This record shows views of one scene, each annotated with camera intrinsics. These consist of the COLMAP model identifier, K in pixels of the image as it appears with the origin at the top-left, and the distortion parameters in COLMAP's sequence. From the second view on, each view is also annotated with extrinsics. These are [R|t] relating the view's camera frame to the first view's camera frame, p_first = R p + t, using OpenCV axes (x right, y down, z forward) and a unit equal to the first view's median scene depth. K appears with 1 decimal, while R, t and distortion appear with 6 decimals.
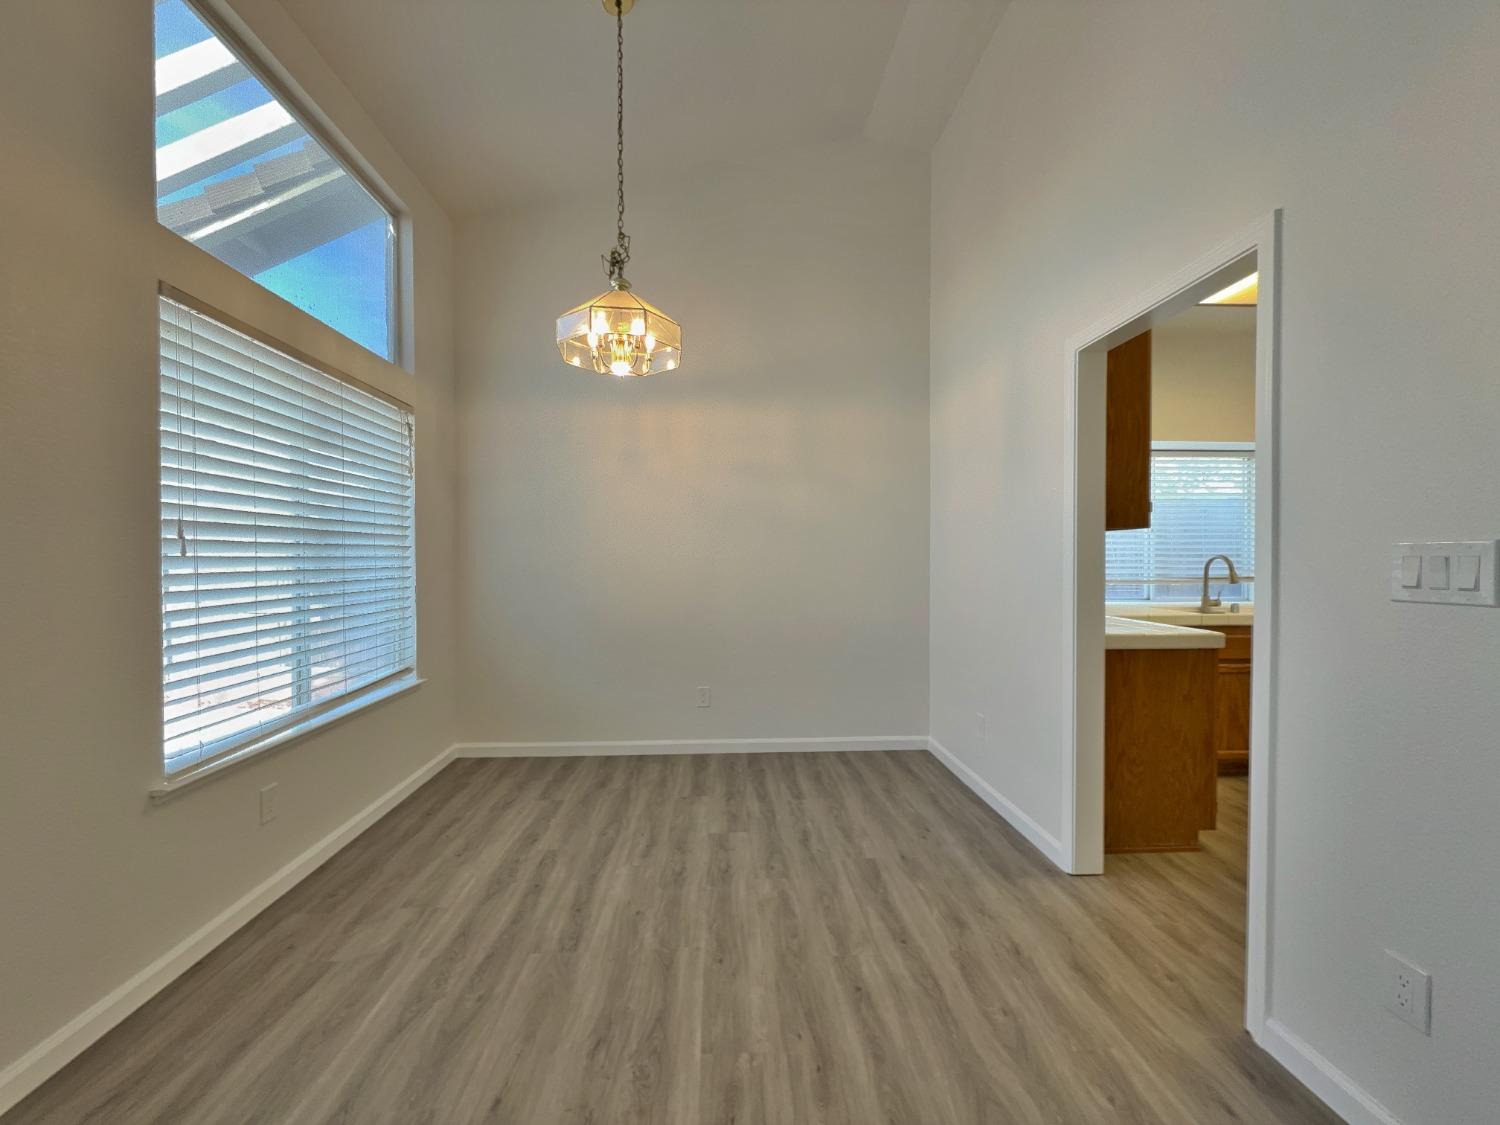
lens RADIAL K [[595.1, 0, 753.3], [0, 595.1, 564.0], [0, 0, 1]] dist [0.000116, -0.000877]
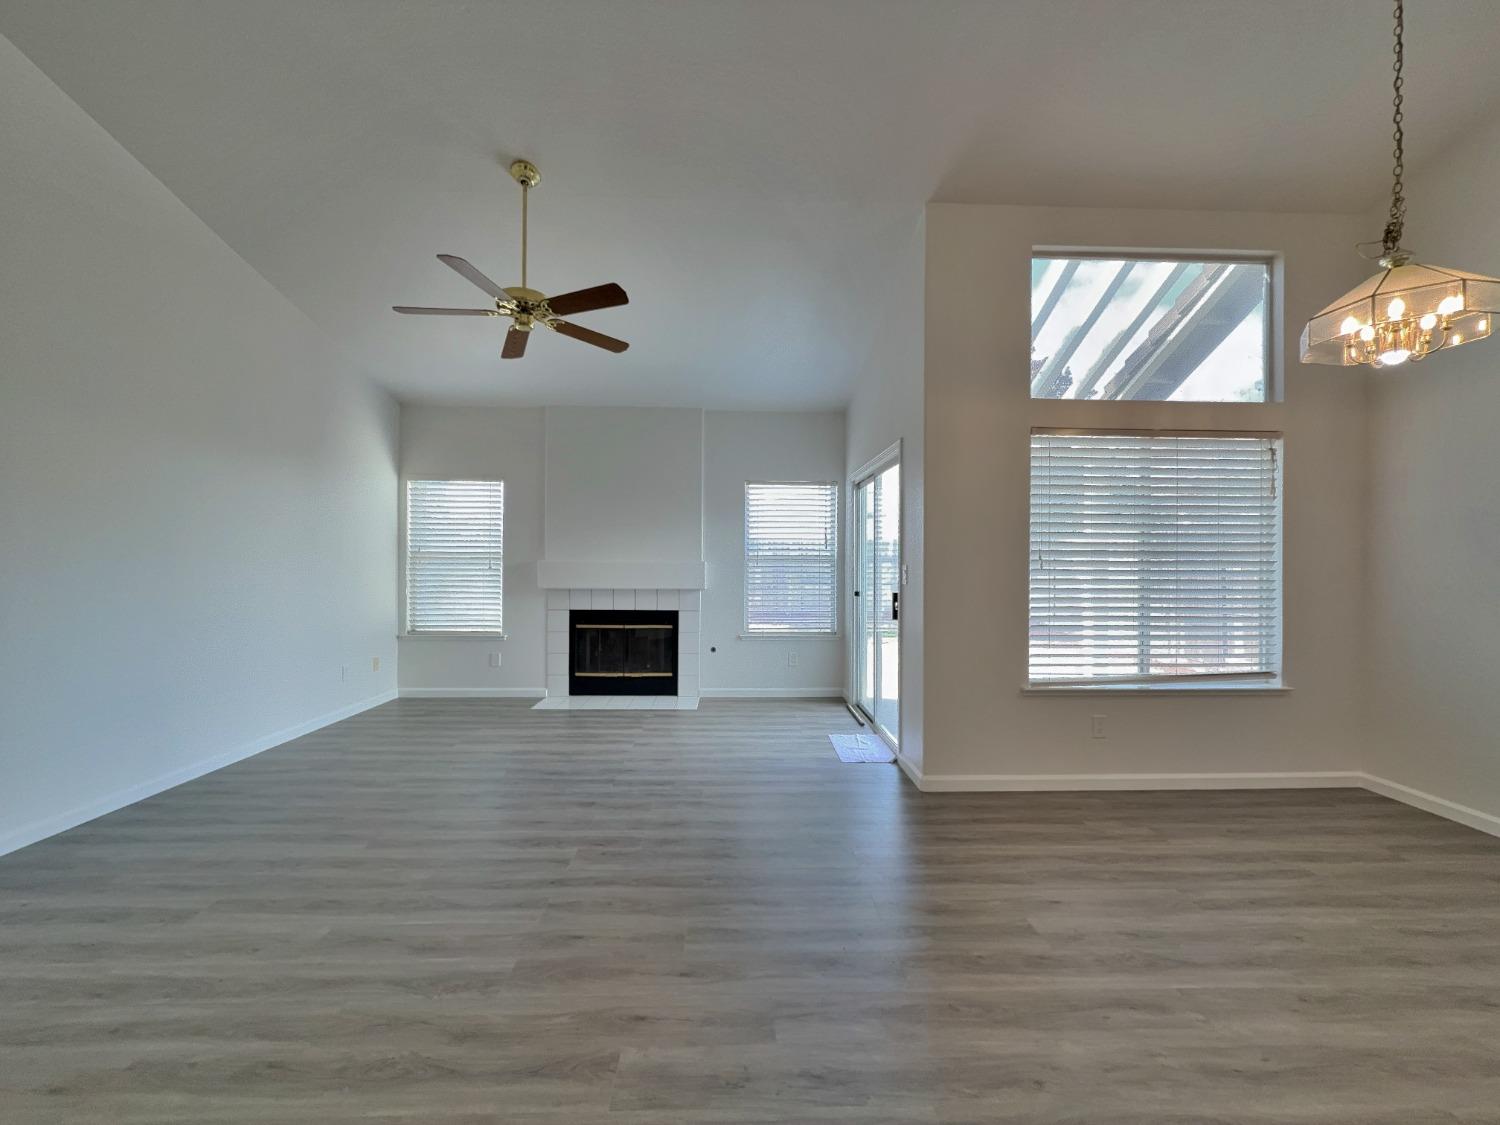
lens RADIAL K [[595.1, 0, 748.3], [0, 595.1, 563.3], [0, 0, 1]] dist [0.000116, -0.000877]
pose [[-0.029313, 0.000539, -0.999570, 0.700190], [-0.019182, 0.999815, 0.001102, -0.011085], [0.999386, 0.019206, -0.029297, 0.098393]]
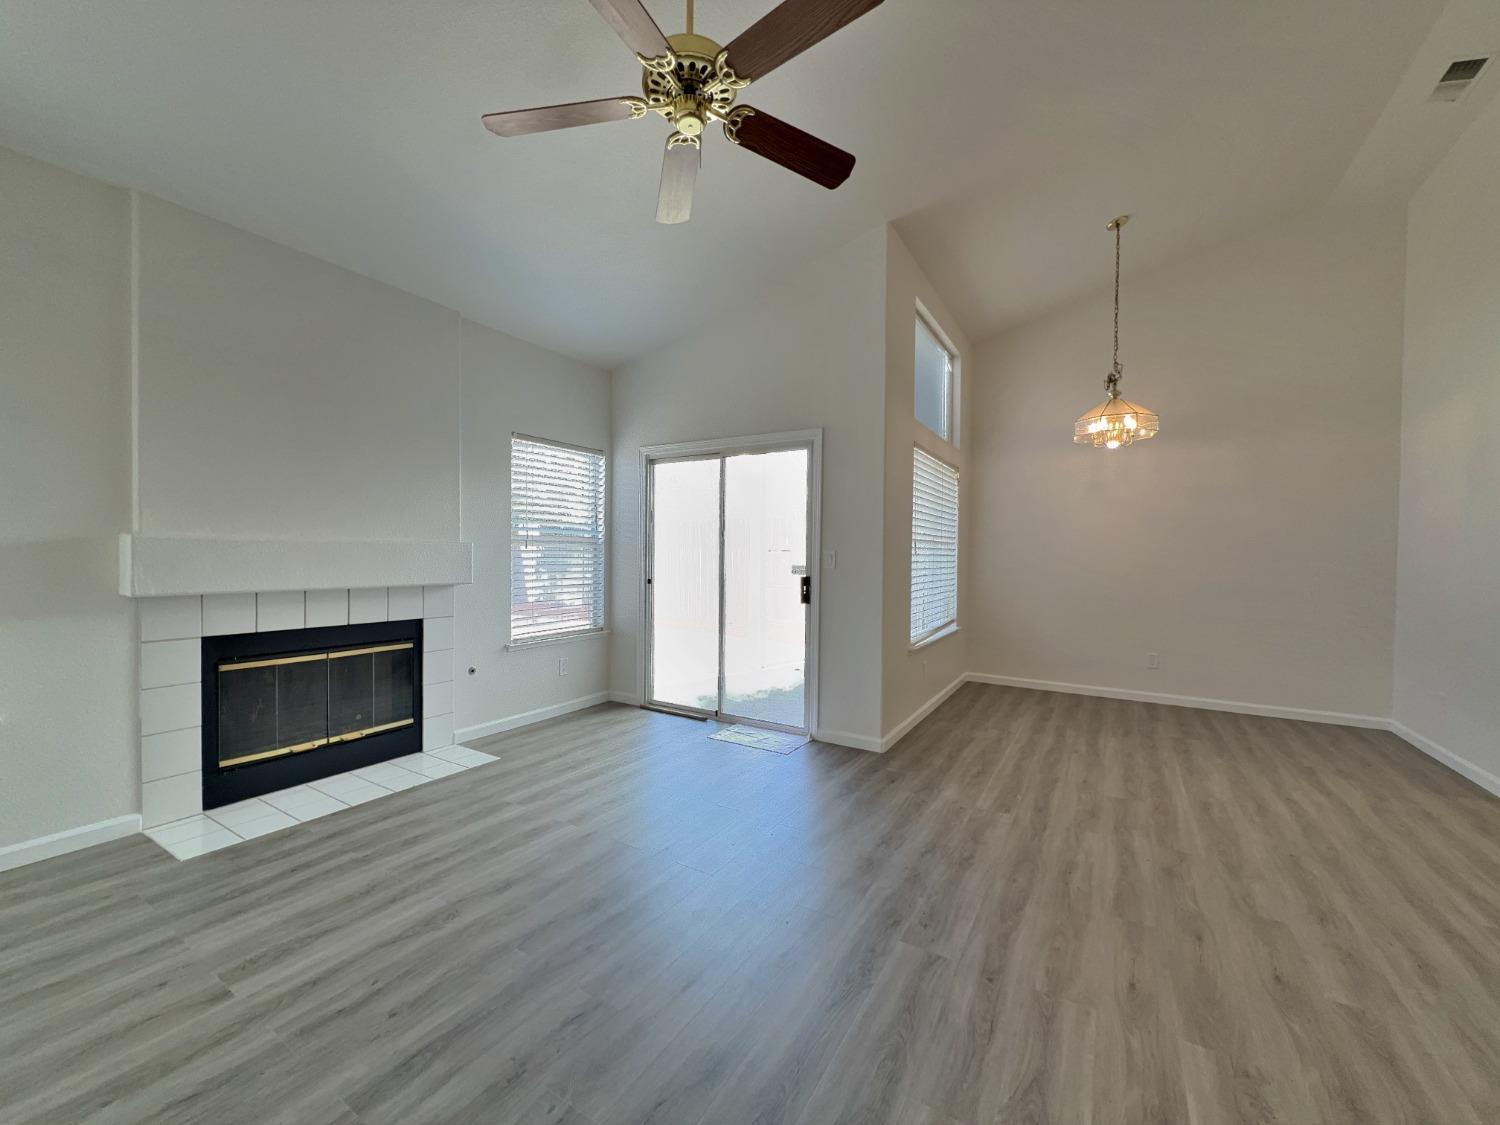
lens RADIAL K [[595.1, 0, 750.9], [0, 595.1, 563.5], [0, 0, 1]] dist [0.000116, -0.000877]
pose [[0.819949, 0.018645, -0.572133, -0.099503], [-0.019895, 0.999794, 0.004070, 0.021161], [0.572091, 0.008045, 0.820150, -0.995472]]
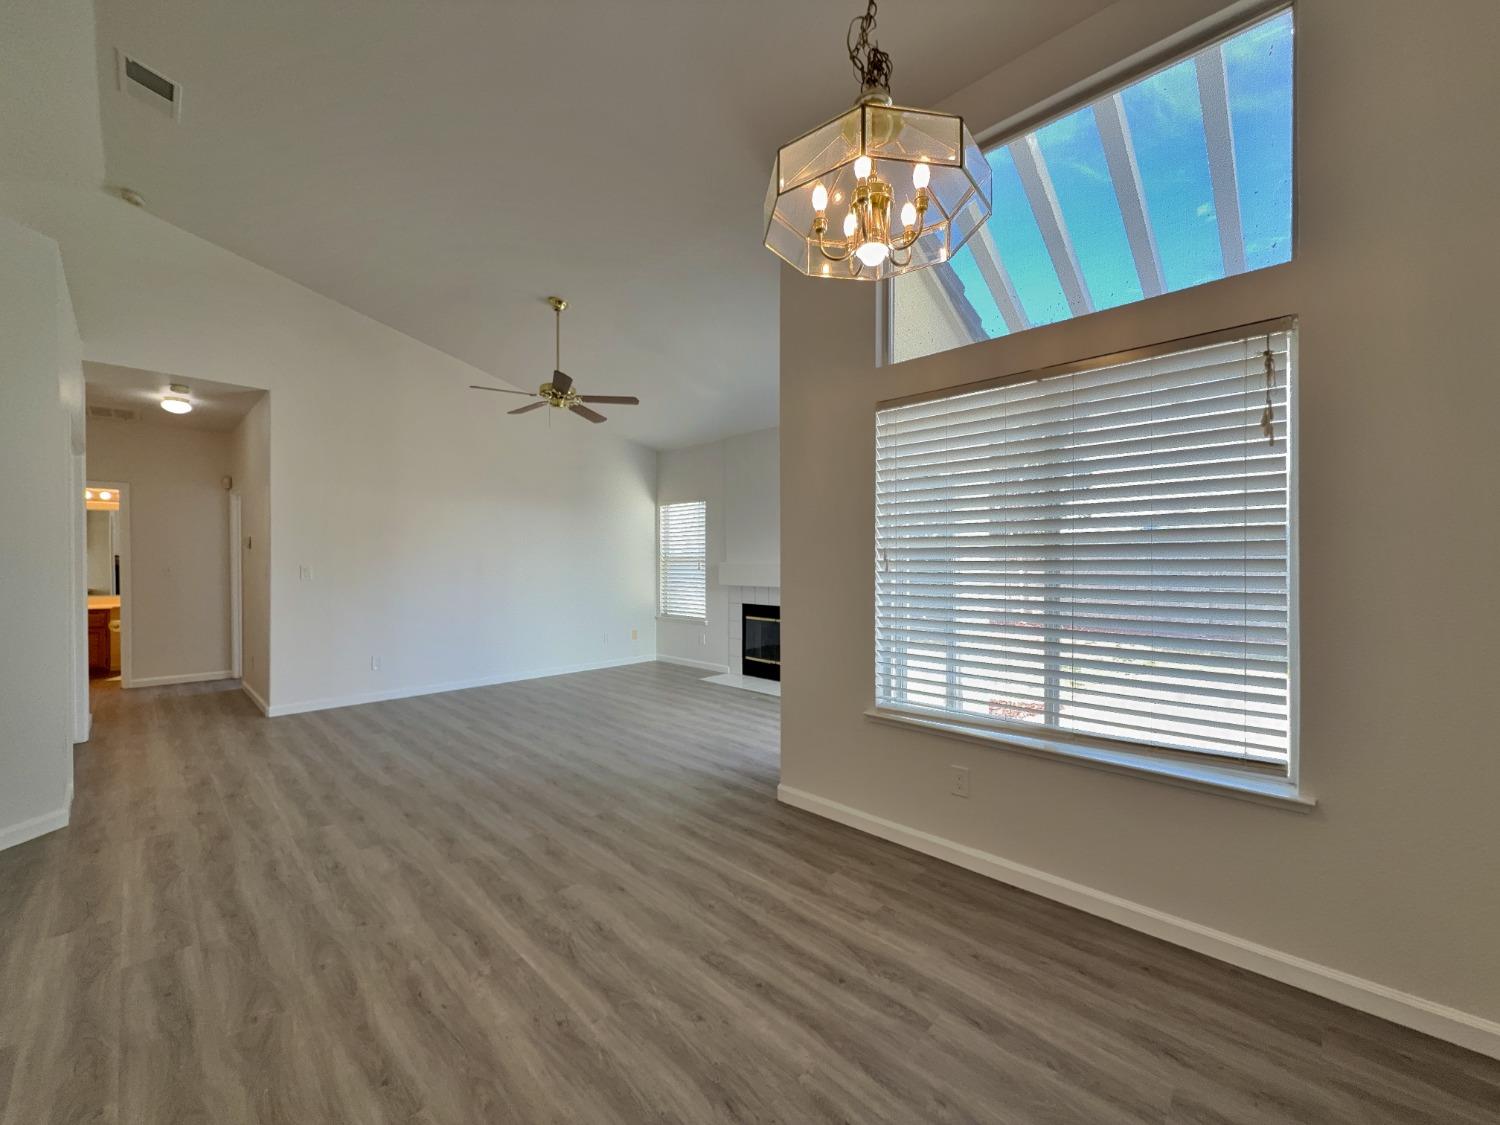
lens RADIAL K [[595.1, 0, 750.3], [0, 595.1, 568.8], [0, 0, 1]] dist [0.000116, -0.000877]
pose [[-0.735346, 0.009998, -0.677618, 0.259933], [-0.007021, 0.999725, 0.022371, -0.039477], [0.677655, 0.021208, -0.735074, 1.410876]]
